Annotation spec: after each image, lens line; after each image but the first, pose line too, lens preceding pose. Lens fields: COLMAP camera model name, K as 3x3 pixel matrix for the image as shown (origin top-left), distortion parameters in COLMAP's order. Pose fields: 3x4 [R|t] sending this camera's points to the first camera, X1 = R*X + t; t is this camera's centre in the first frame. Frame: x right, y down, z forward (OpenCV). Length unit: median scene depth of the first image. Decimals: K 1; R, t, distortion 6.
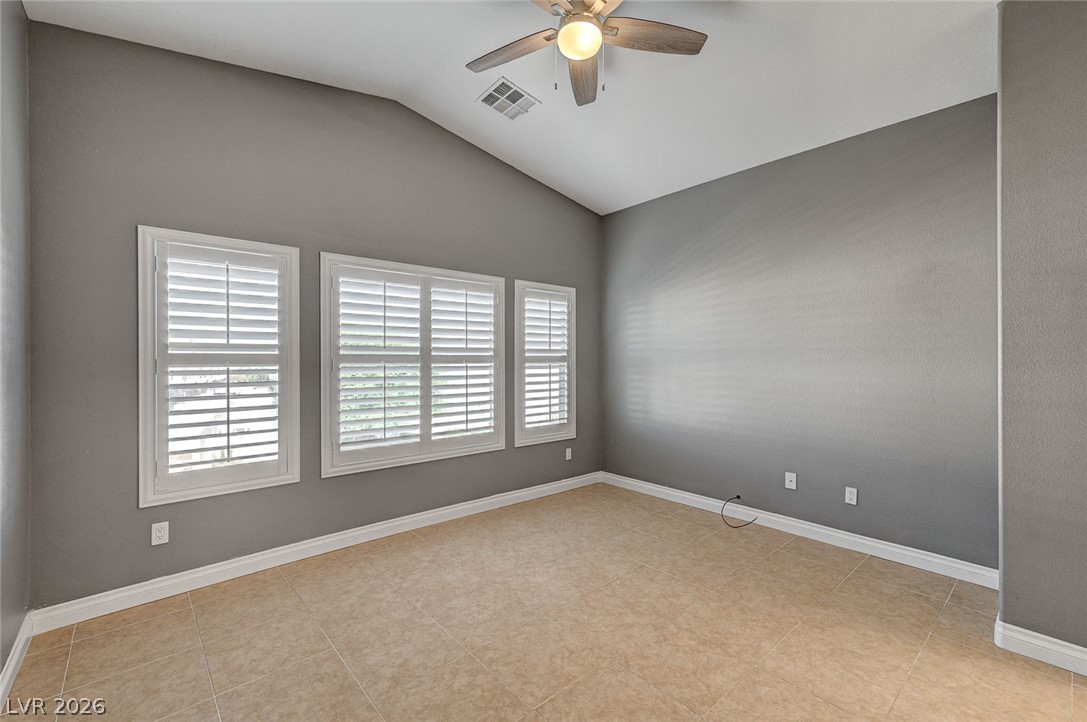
lens RADIAL K [[462.4, 0, 542.6], [0, 462.4, 361.7], [0, 0, 1]] dist [0.006526, 0.000217]
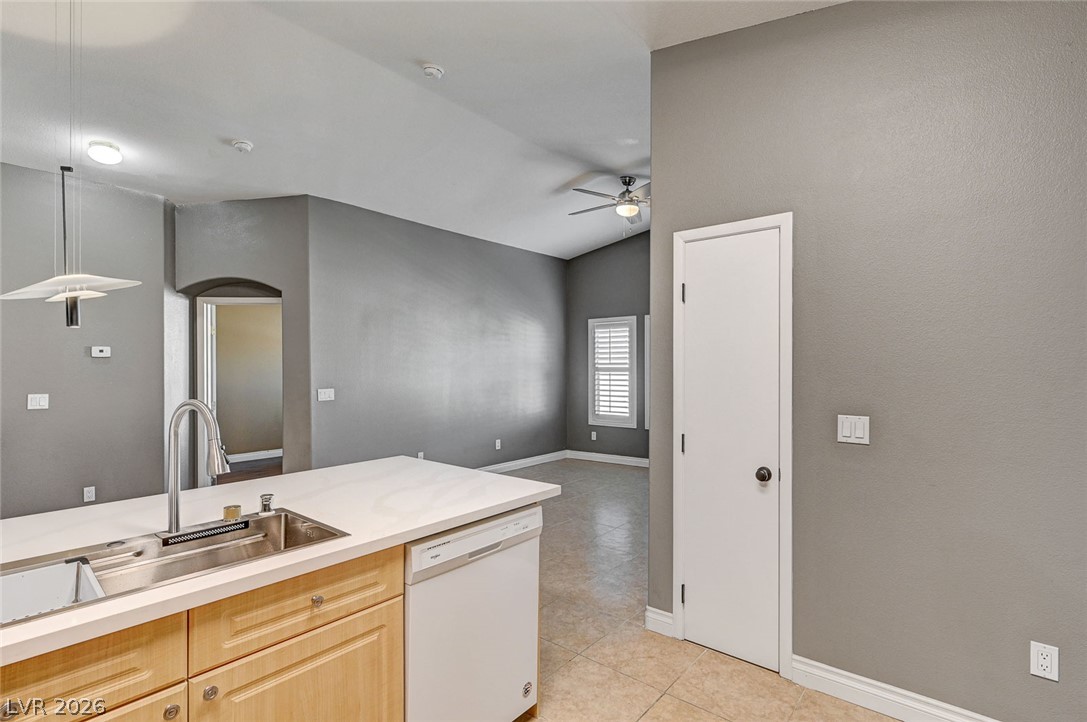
lens RADIAL K [[519.7, 0, 547.0], [0, 519.7, 365.7], [0, 0, 1]] dist [-0.002224, -0.000228]
pose [[0.155913, -0.003179, -0.987766, 1.582692], [-0.003682, 0.999986, -0.003800, -0.010054], [0.987764, 0.004229, 0.155899, 0.225007]]
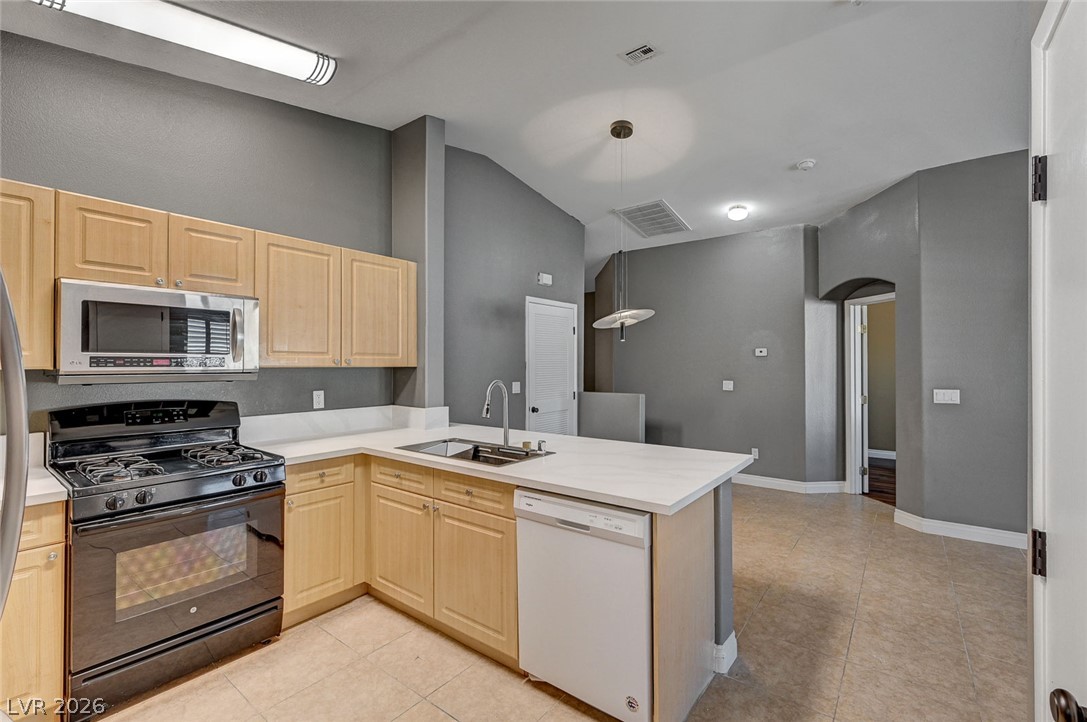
lens RADIAL K [[475.1, 0, 541.4], [0, 475.1, 358.6], [0, 0, 1]] dist [0.001047, 0.000078]
pose [[-0.981949, -0.003199, -0.189118, 1.188294], [-0.002323, 0.999986, -0.004858, -0.014352], [0.189131, -0.004331, -0.981942, 0.784533]]
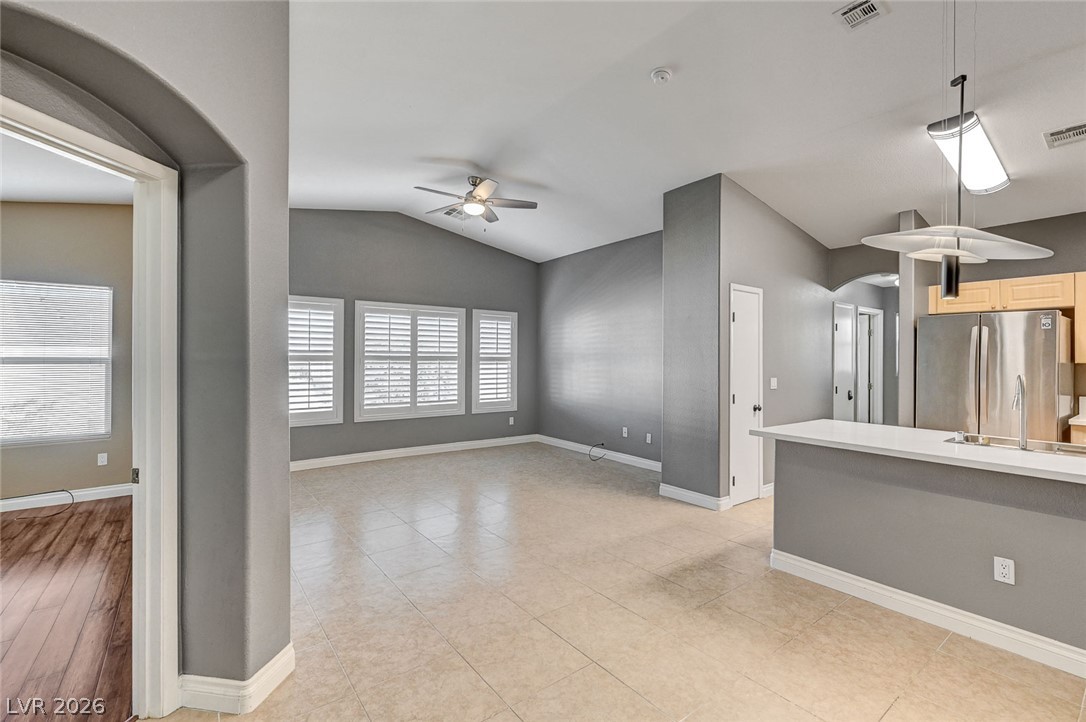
lens RADIAL K [[477.0, 0, 546.6], [0, 477.0, 355.8], [0, 0, 1]] dist [-0.001315, 0.000096]
pose [[0.997372, 0.006167, -0.072190, 0.407029], [-0.006981, 0.999915, -0.011037, 0.001394], [0.072116, 0.011512, 0.997330, -0.812645]]
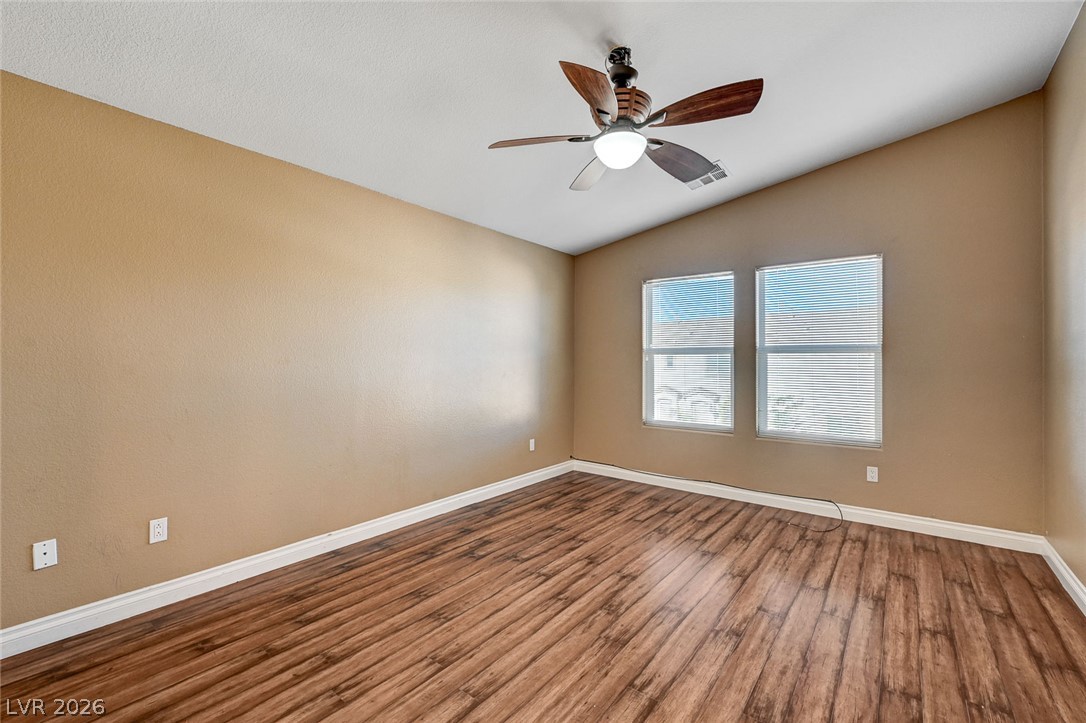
lens RADIAL K [[457.5, 0, 543.0], [0, 457.5, 361.5], [0, 0, 1]] dist [0.002234, 0.000140]
pose [[0.185501, -0.001181, -0.982643, -0.086140], [-0.009043, 0.999955, -0.002909, 0.046384], [0.982602, 0.009426, 0.185482, -0.461002]]
